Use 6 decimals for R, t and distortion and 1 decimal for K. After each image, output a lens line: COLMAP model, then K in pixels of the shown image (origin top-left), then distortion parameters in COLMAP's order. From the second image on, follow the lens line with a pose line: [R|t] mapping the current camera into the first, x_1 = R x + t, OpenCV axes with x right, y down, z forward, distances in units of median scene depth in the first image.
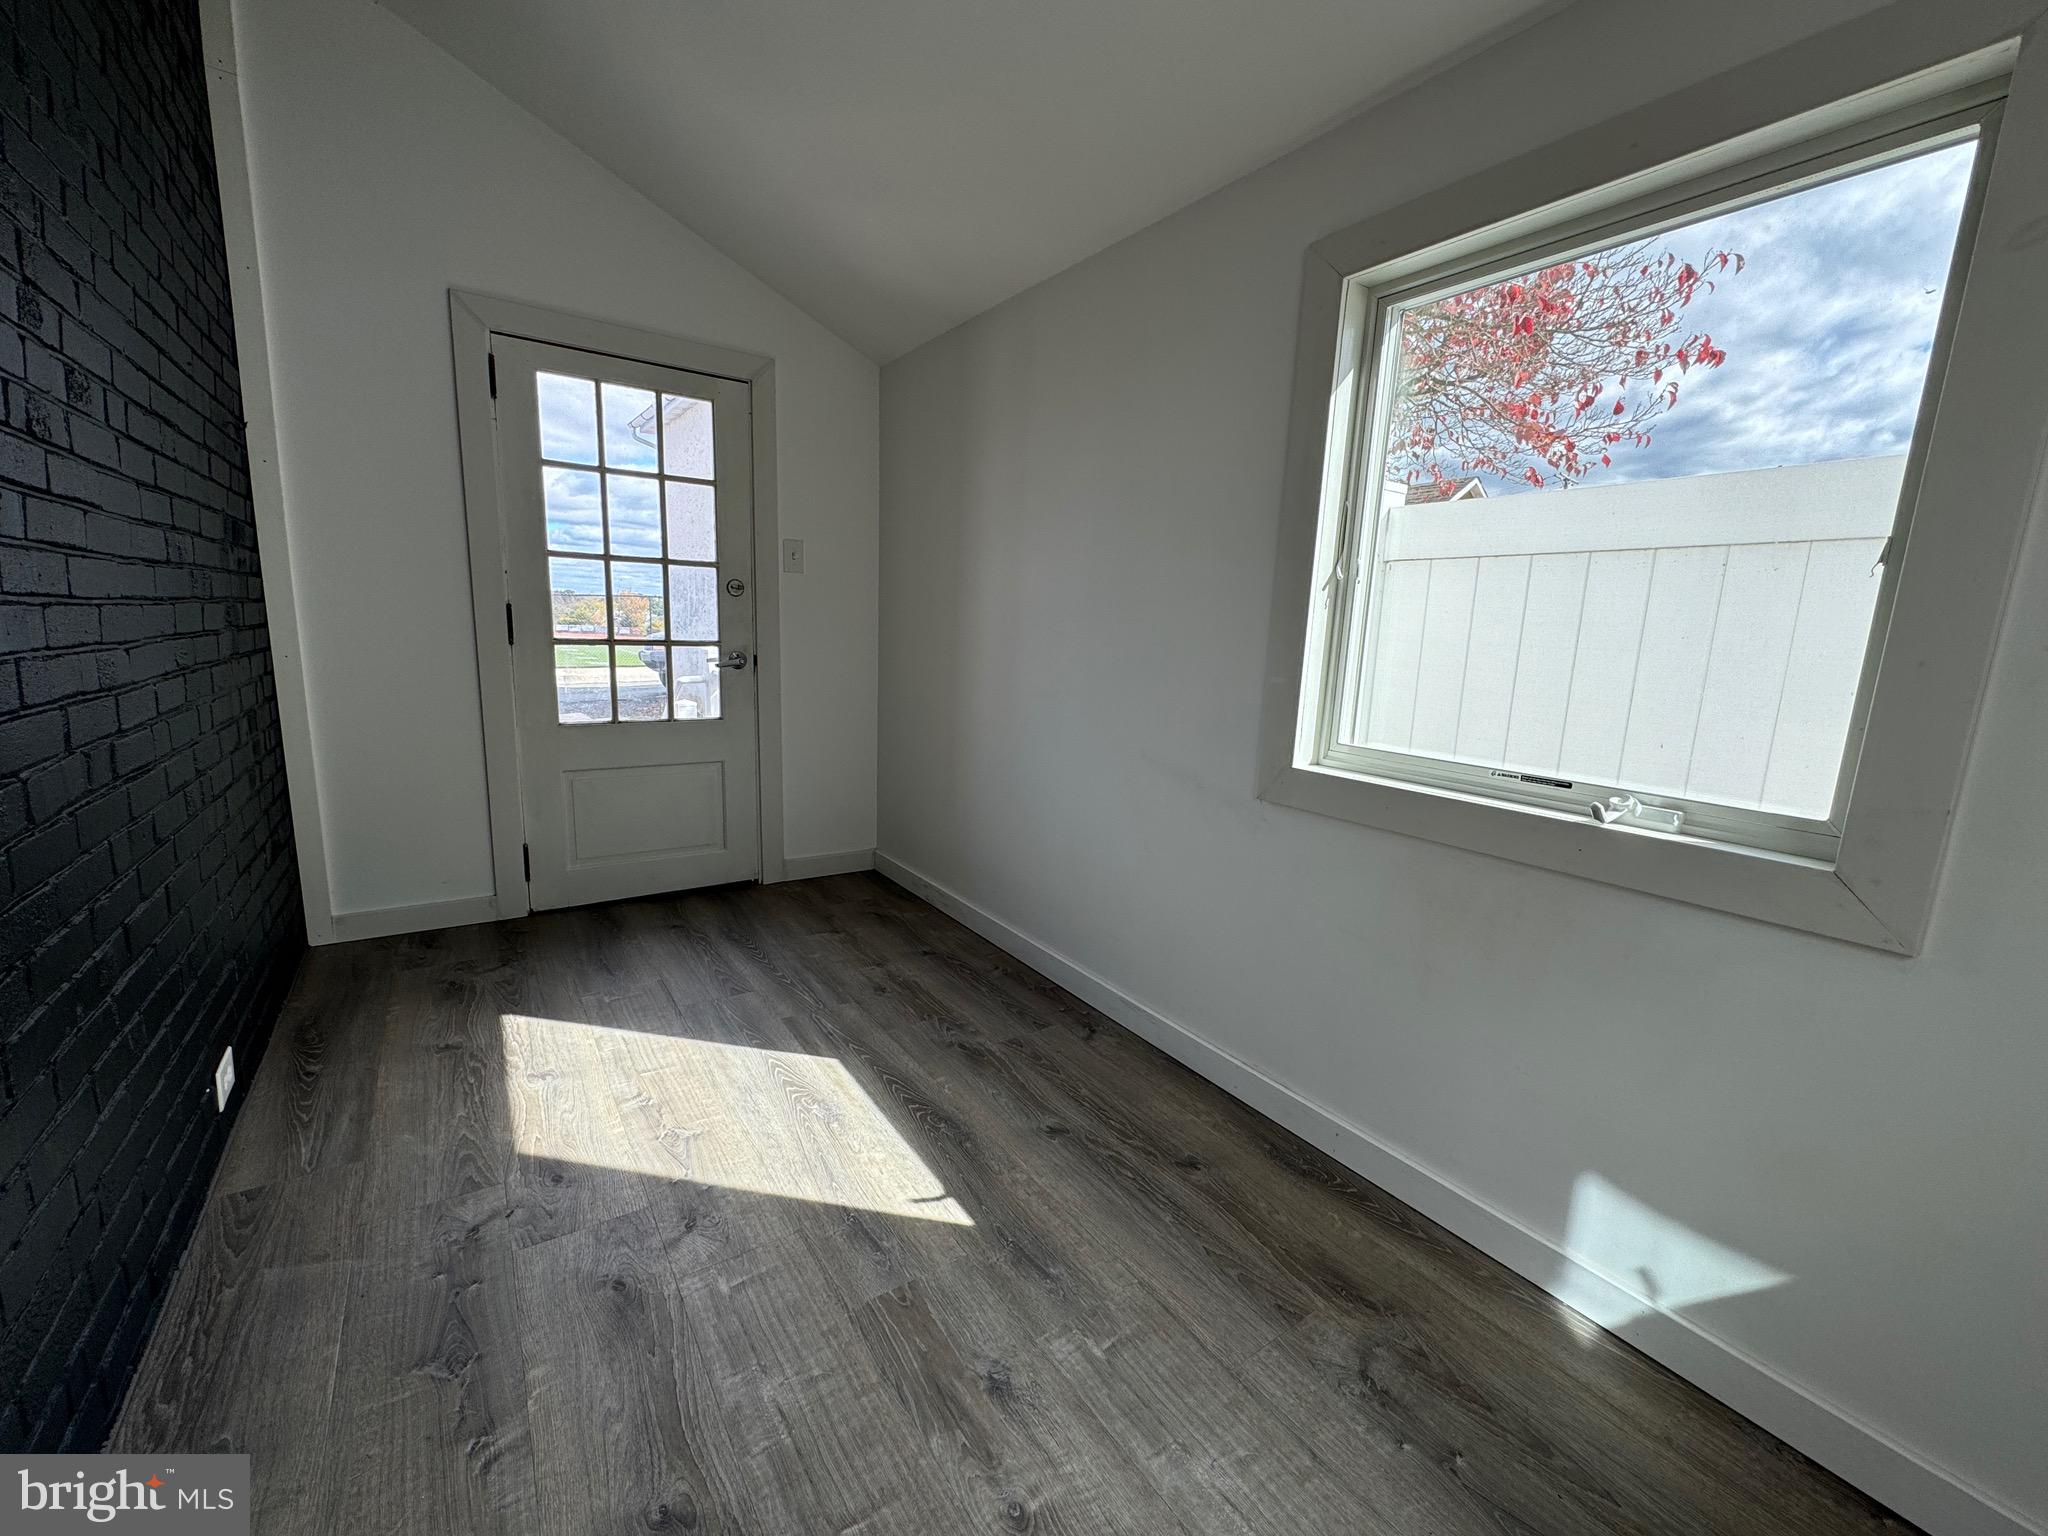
lens RADIAL K [[815.7, 0, 1023.4], [0, 815.7, 766.0], [0, 0, 1]] dist [-0.003077, 0.000724]
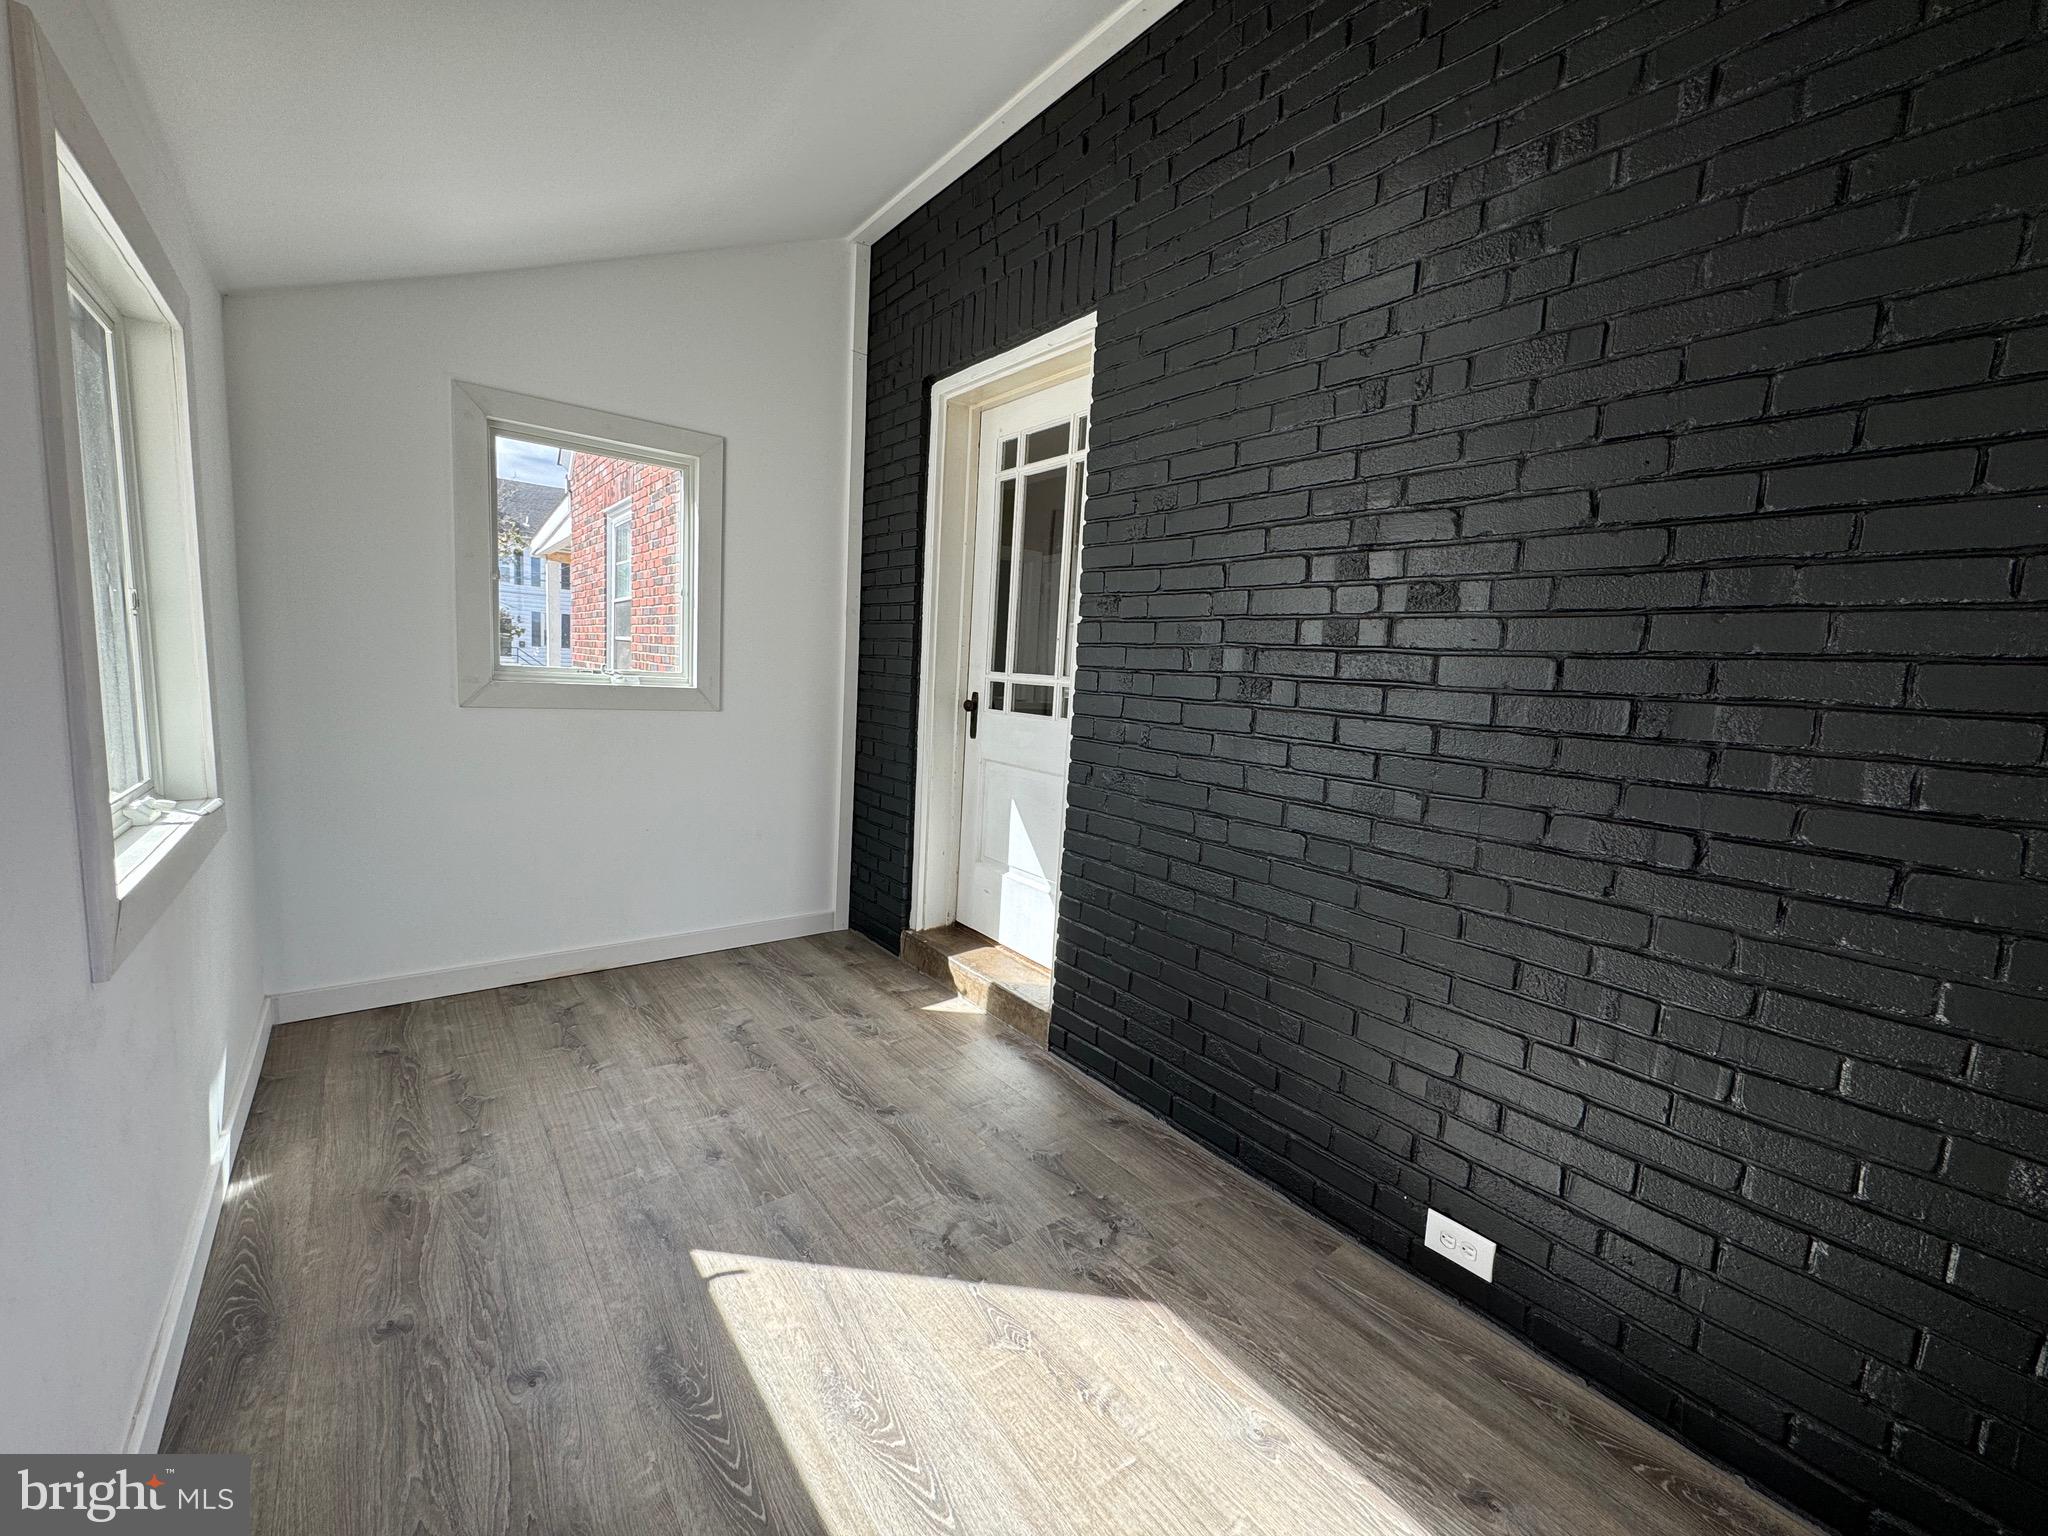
lens RADIAL K [[815.7, 0, 1023.4], [0, 815.7, 766.0], [0, 0, 1]] dist [-0.003077, 0.000724]
pose [[-0.993645, -0.090251, -0.067258, -0.357993], [-0.105725, 0.953386, 0.282627, -0.397019], [0.038615, 0.287942, -0.956869, 1.811556]]
